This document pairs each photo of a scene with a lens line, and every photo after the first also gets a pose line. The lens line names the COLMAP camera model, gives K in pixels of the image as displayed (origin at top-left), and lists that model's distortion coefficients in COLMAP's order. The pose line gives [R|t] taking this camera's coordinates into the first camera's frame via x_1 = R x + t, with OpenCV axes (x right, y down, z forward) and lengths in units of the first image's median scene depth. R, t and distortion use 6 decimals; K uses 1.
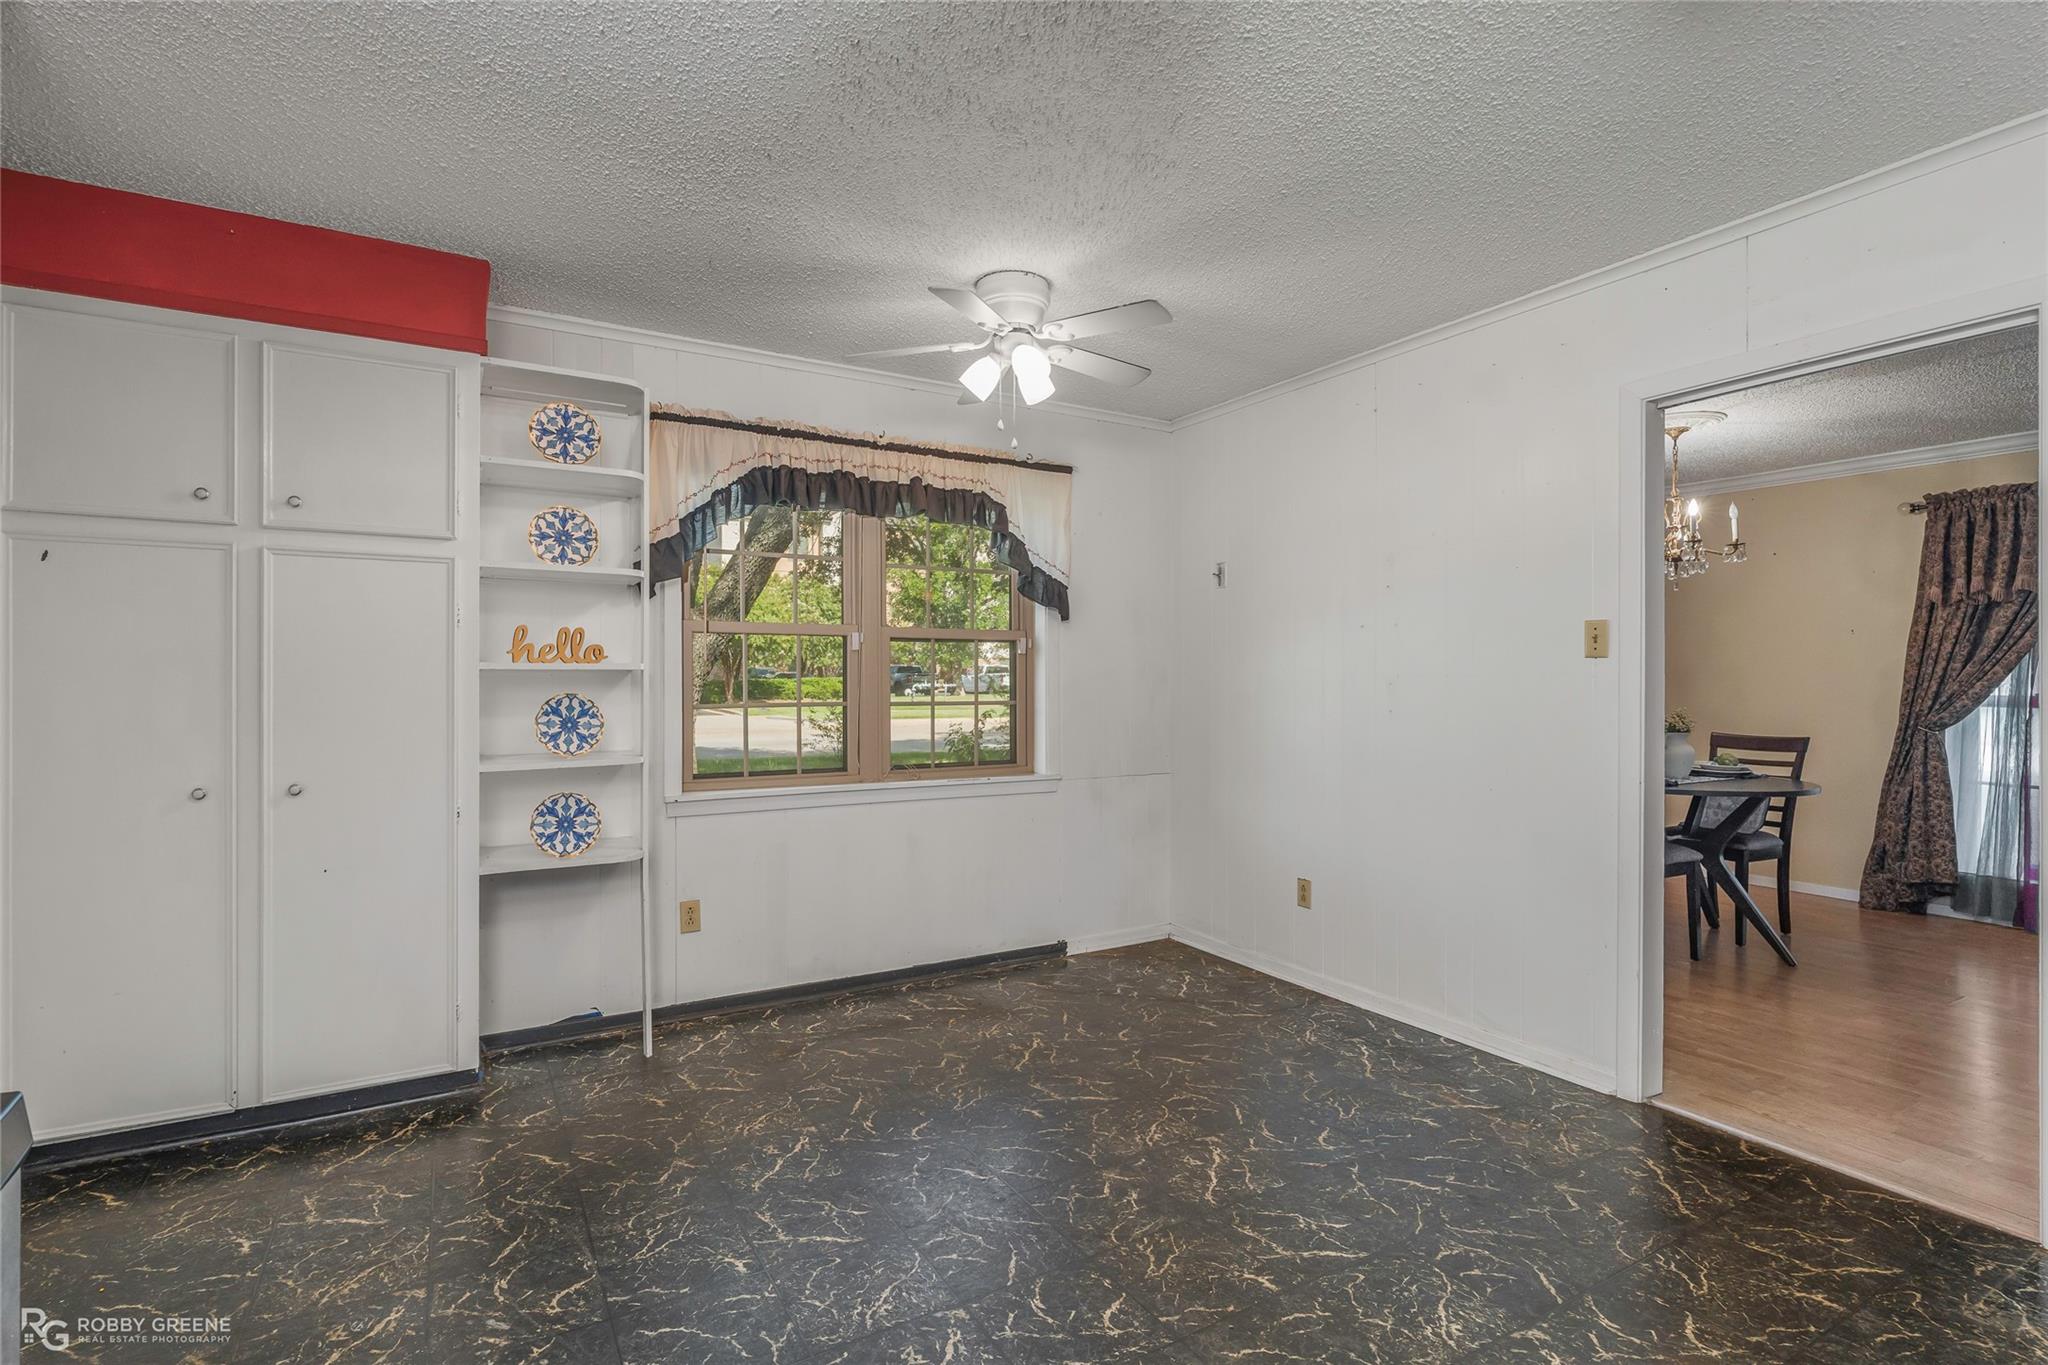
lens RADIAL K [[986.8, 0, 1040.4], [0, 986.8, 673.0], [0, 0, 1]] dist [-0.005692, 0.002388]
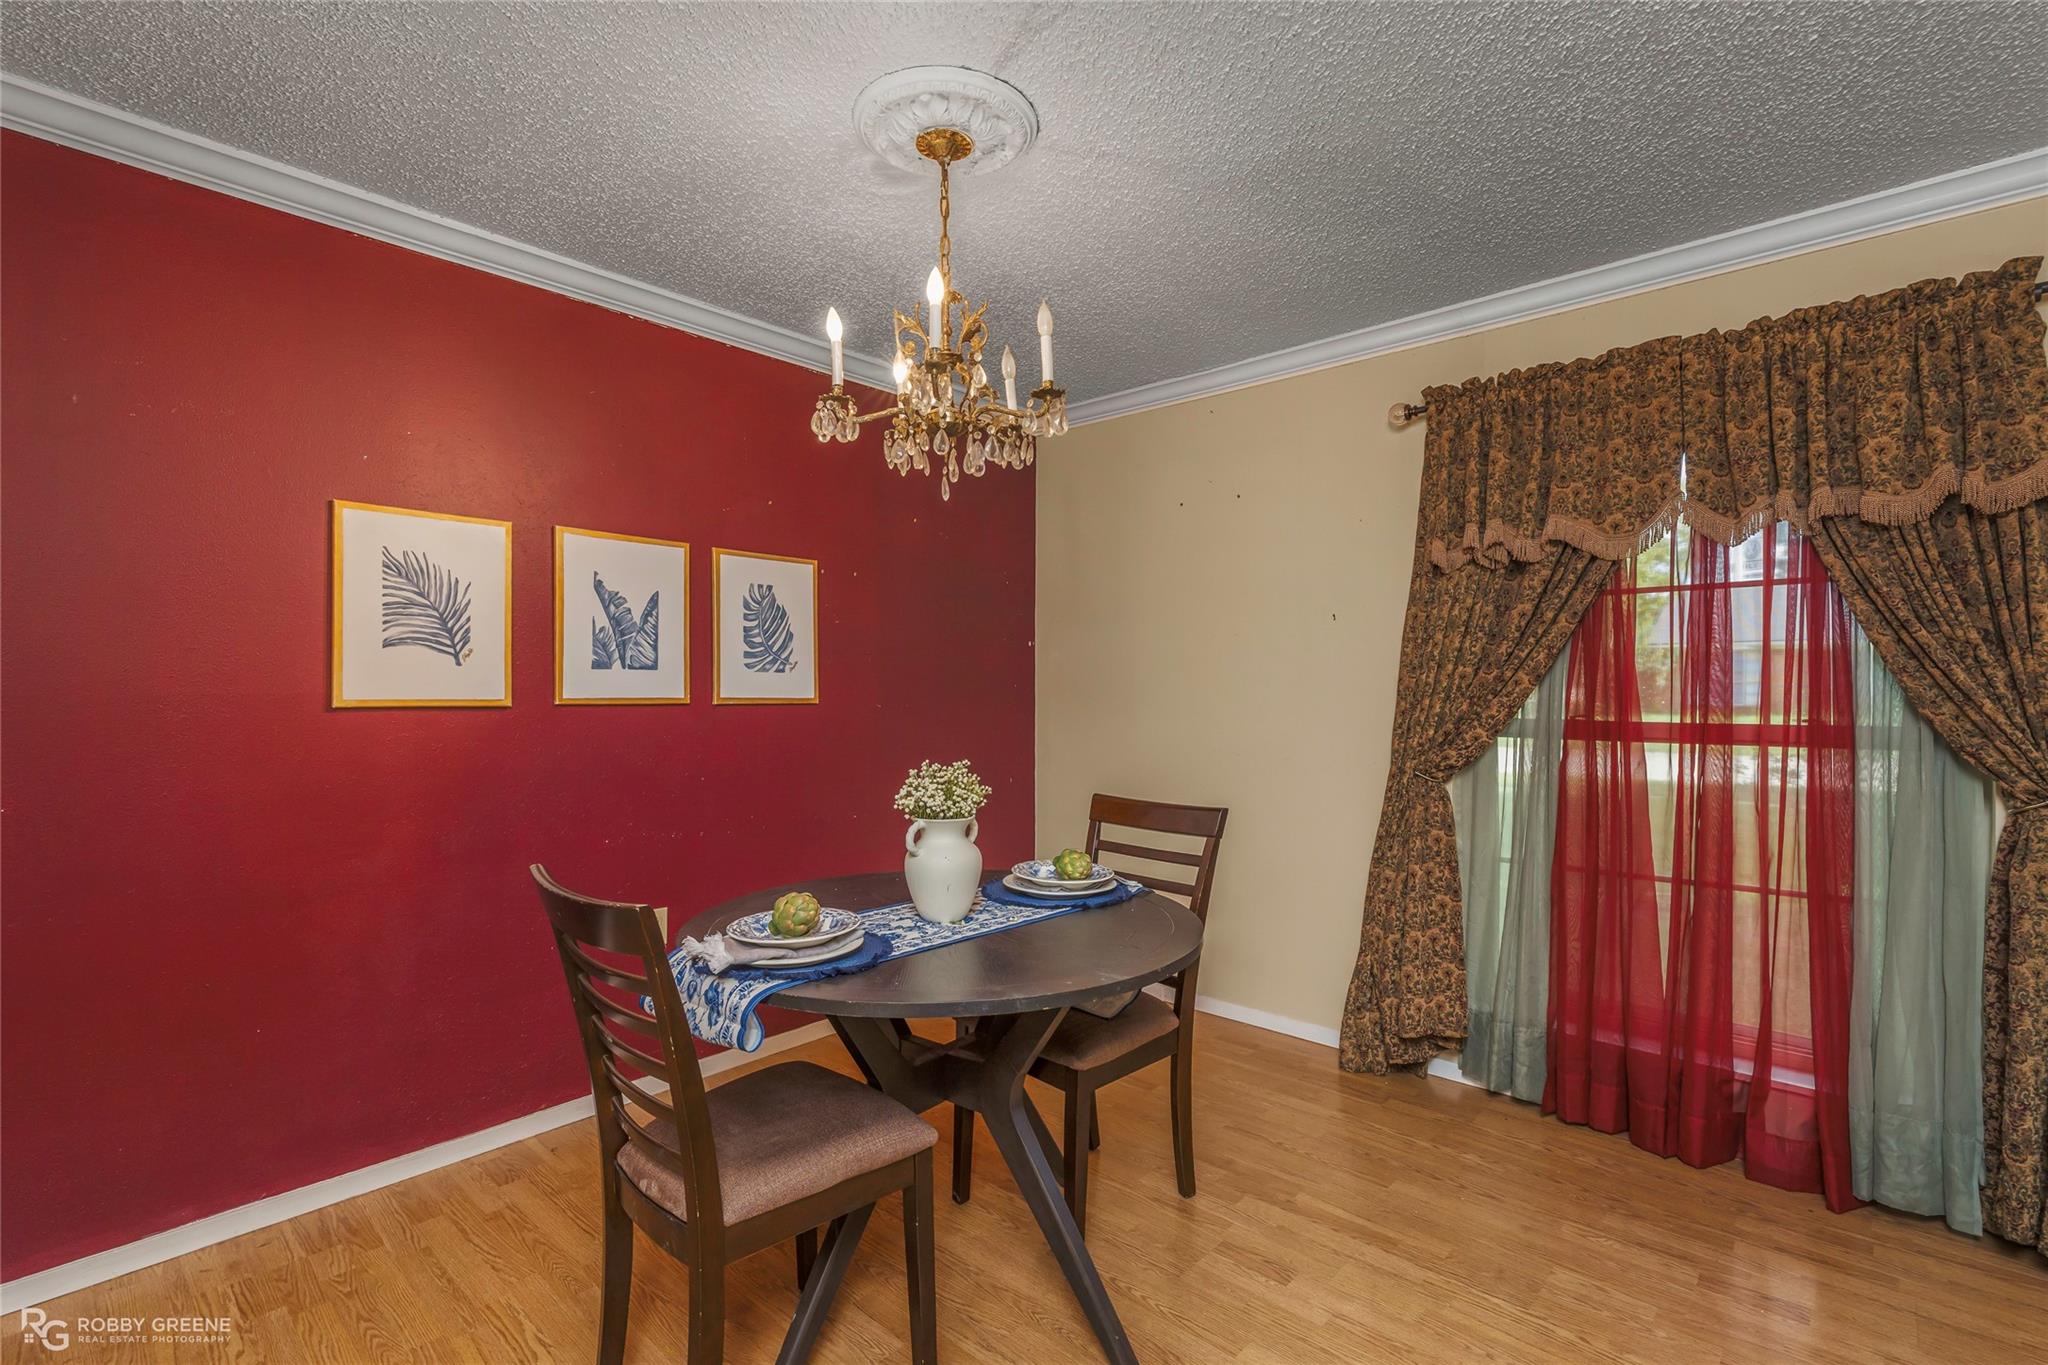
lens RADIAL K [[969.8, 0, 1011.0], [0, 969.8, 687.6], [0, 0, 1]] dist [-0.005418, 0.000574]
pose [[0.956949, -0.001091, 0.290254, 0.161366], [0.001122, 0.999999, 0.000060, 0.000843], [-0.290254, 0.000269, 0.956950, 0.168309]]
